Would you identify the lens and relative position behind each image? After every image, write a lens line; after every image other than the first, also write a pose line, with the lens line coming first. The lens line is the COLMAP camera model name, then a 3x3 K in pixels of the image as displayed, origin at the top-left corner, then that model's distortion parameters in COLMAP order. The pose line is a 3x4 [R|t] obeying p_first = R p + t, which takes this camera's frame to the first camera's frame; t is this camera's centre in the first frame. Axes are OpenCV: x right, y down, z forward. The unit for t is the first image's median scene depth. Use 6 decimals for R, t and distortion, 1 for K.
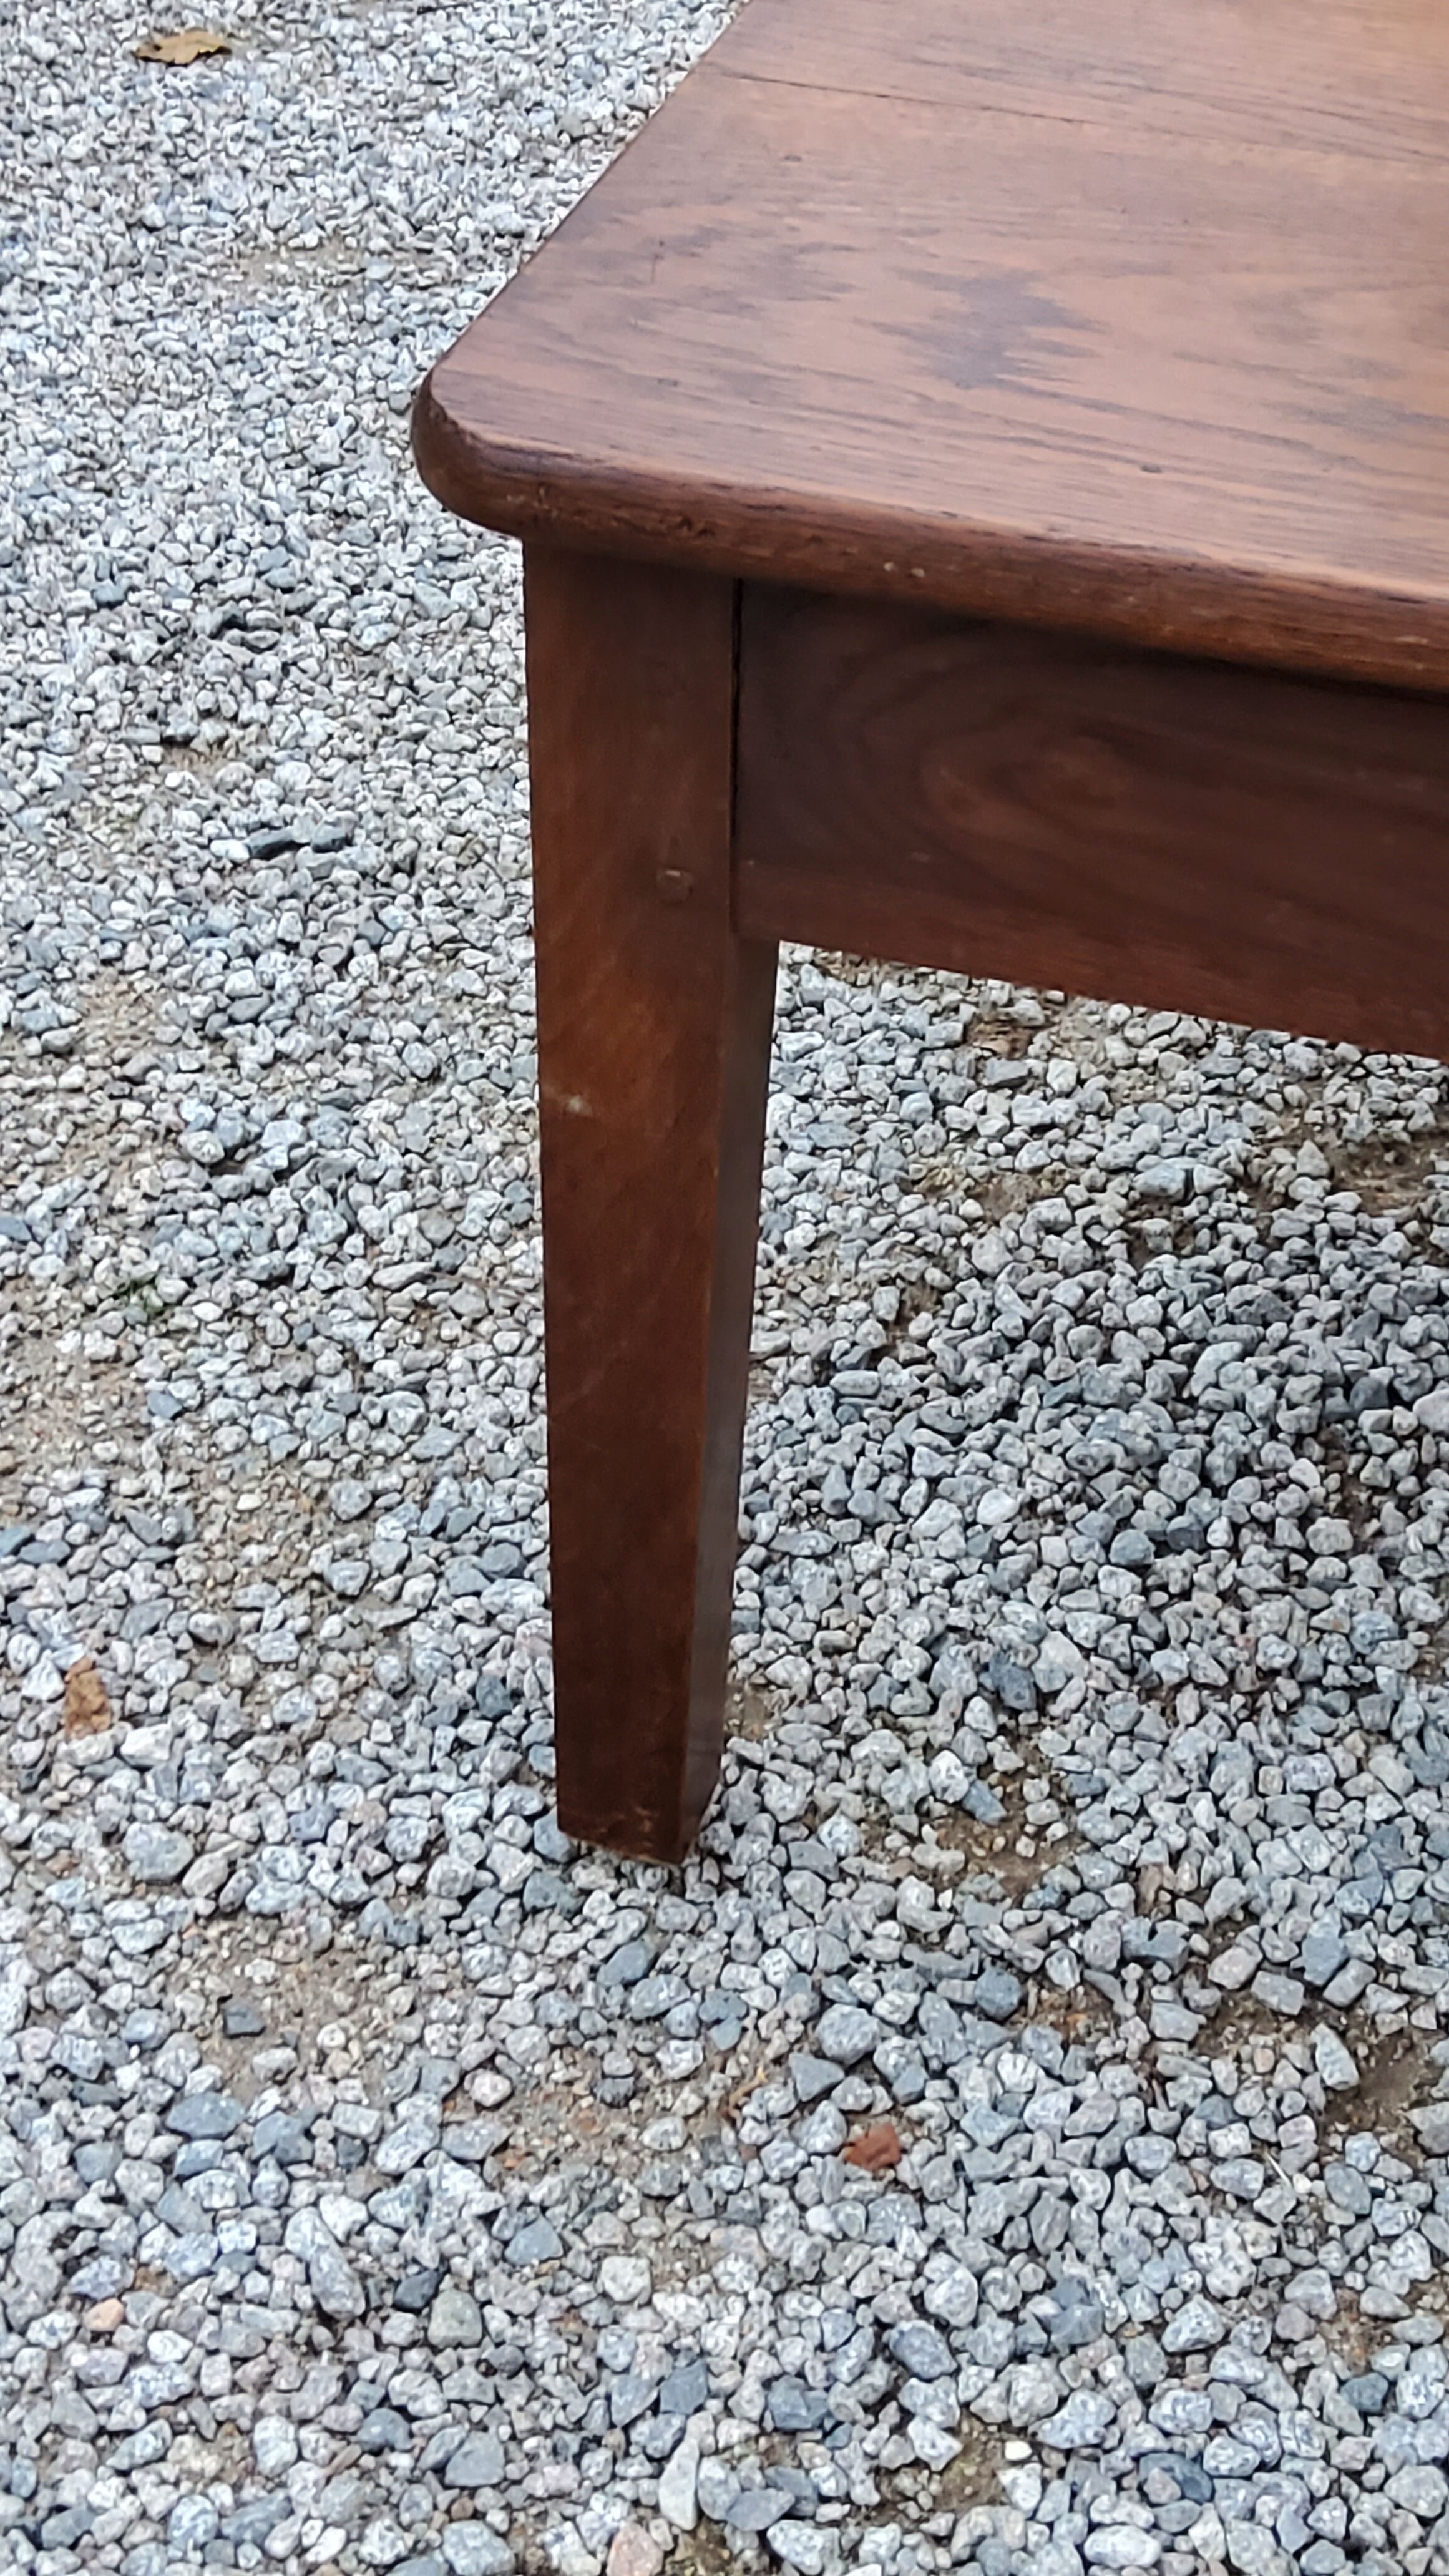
lens RADIAL K [[3818.2, 0, 746.3], [0, 3818.2, 1272.5], [0, 0, 1]] dist [0.120910, 0.000000]
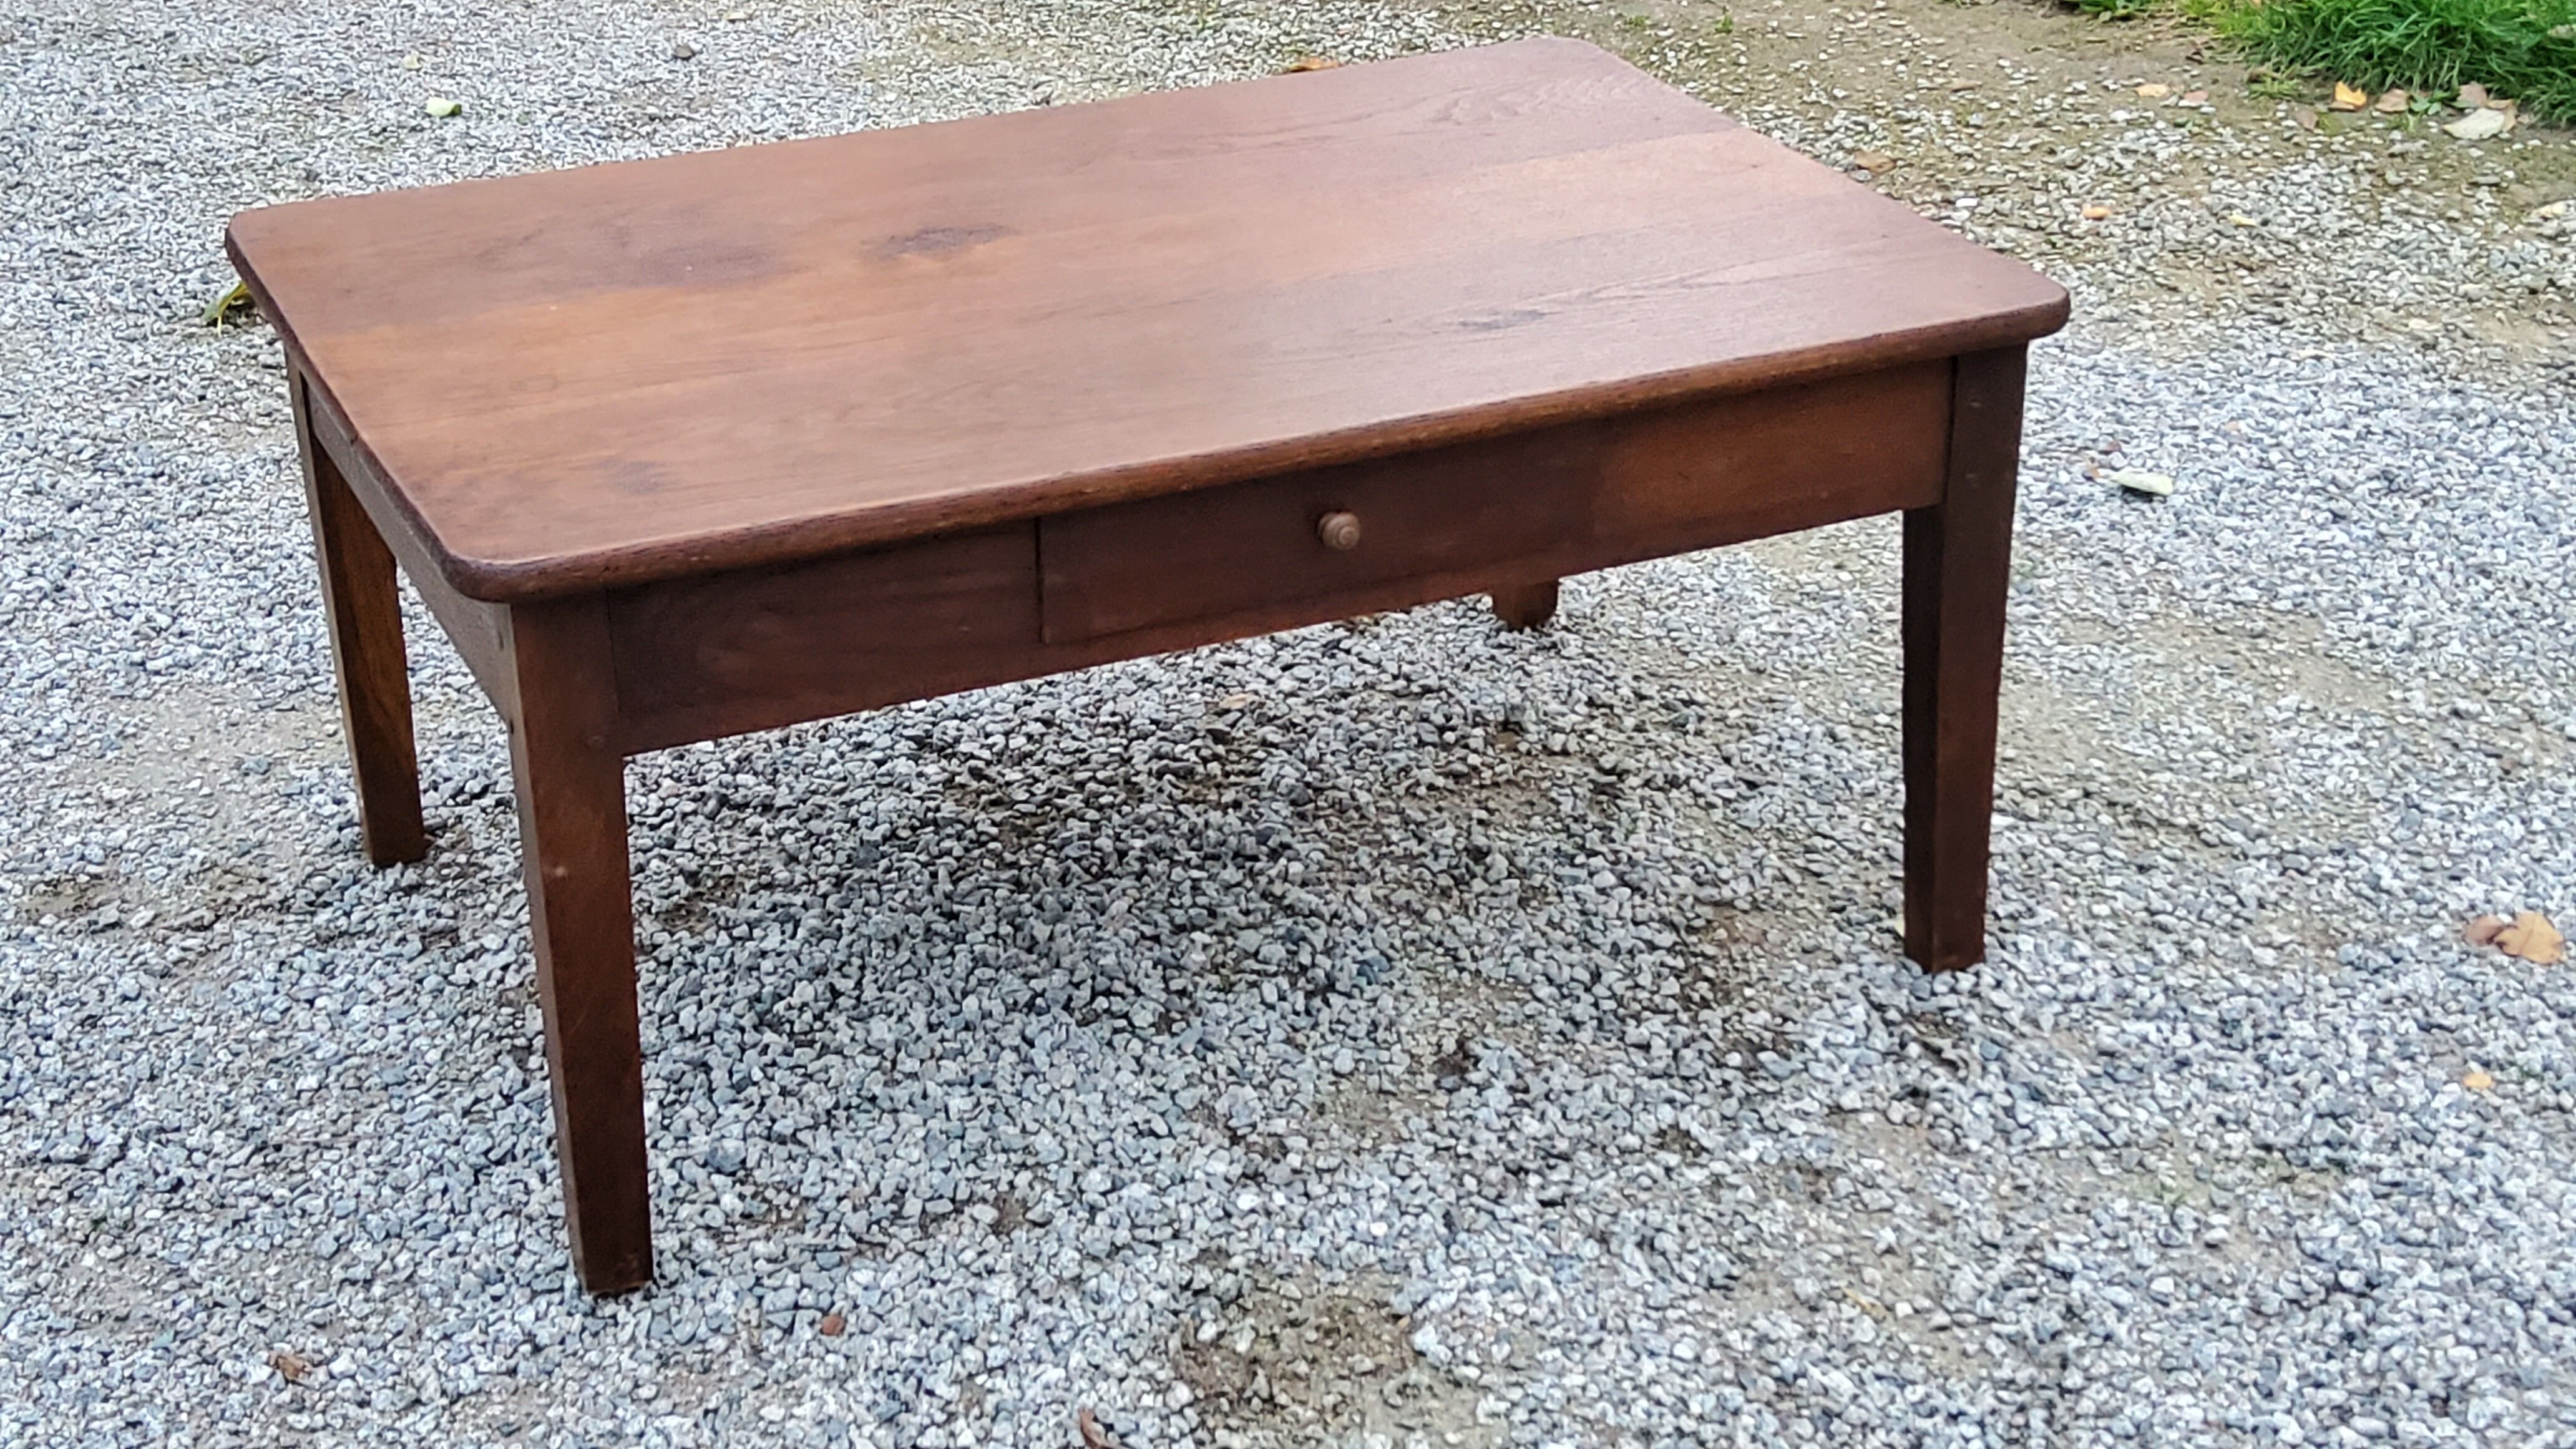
lens RADIAL K [[3818.2, 0, 1269.5], [0, 3818.2, 691.1], [0, 0, 1]] dist [0.120910, 0.000000]
pose [[0.750418, -0.303891, 0.586961, -0.785350], [0.425552, 0.901630, -0.077254, 0.160076], [-0.505744, 0.307756, 0.805921, -0.762793]]
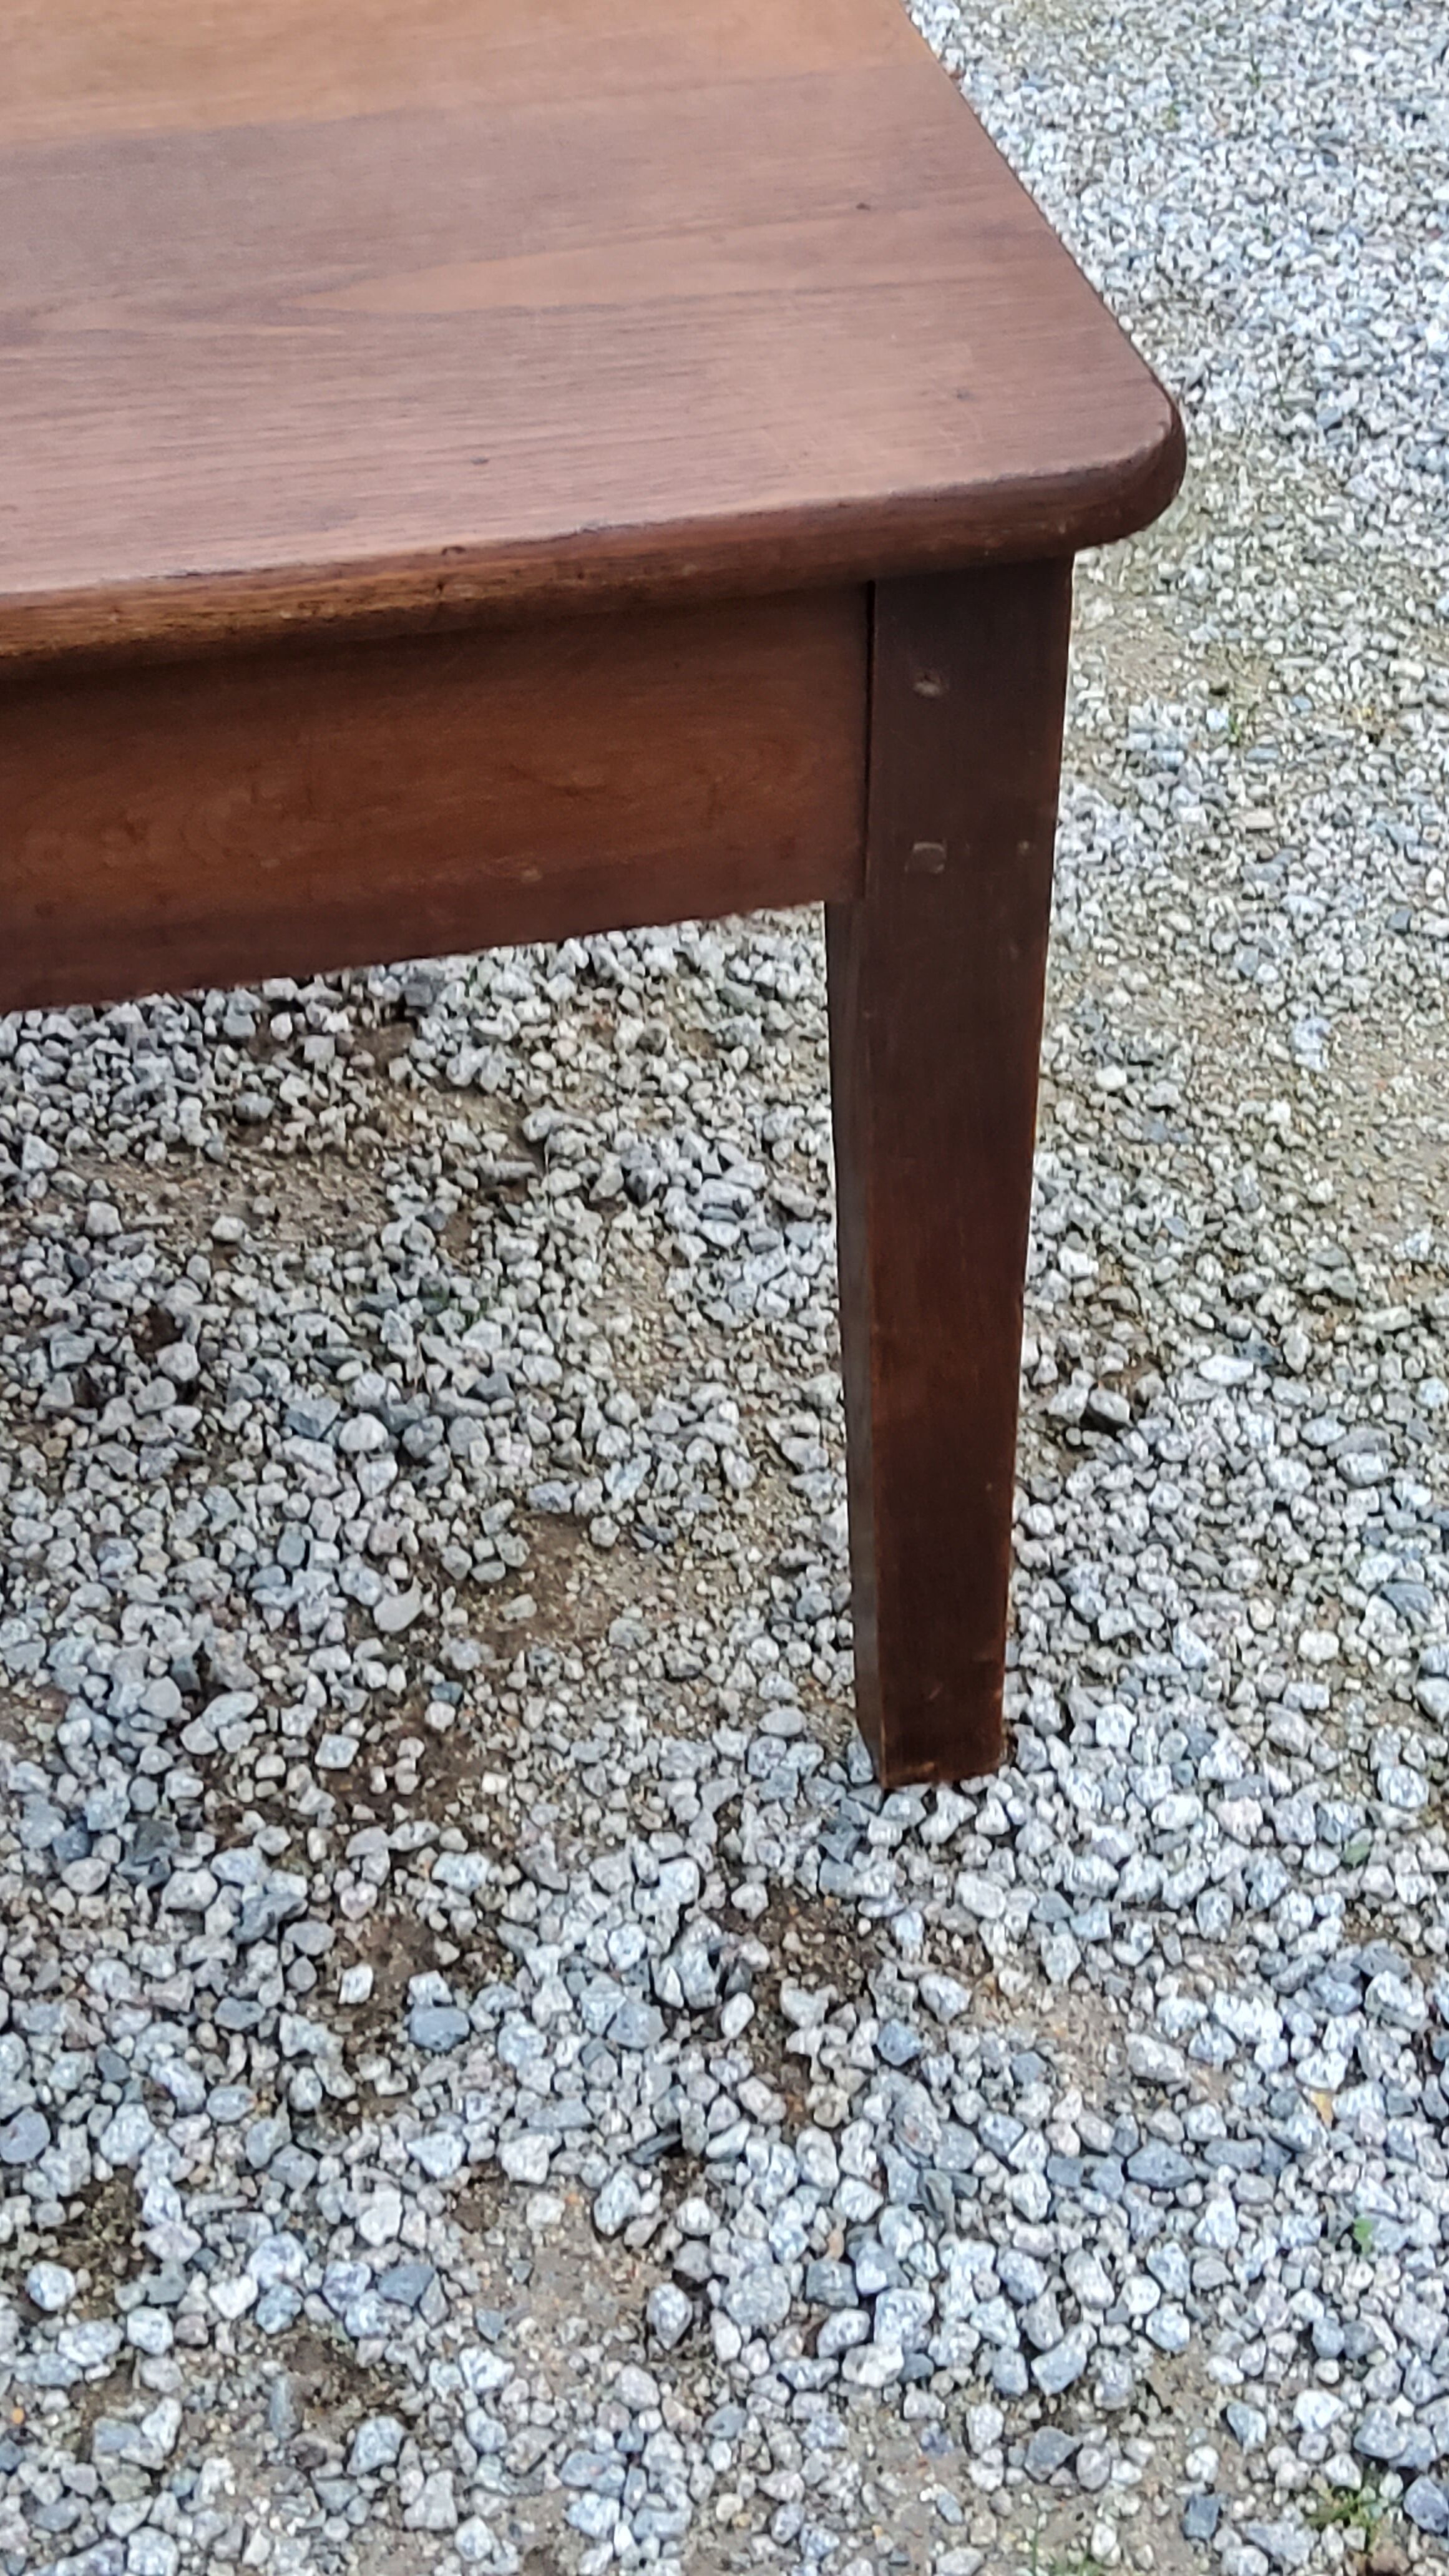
lens RADIAL K [[3818.2, 0, 759.3], [0, 3818.2, 1269.3], [0, 0, 1]] dist [0.120910, 0.000000]
pose [[0.866531, -0.333747, 0.371129, 0.317276], [0.321453, 0.941989, 0.096561, 0.055096], [-0.381826, 0.035628, 0.923547, -0.129034]]
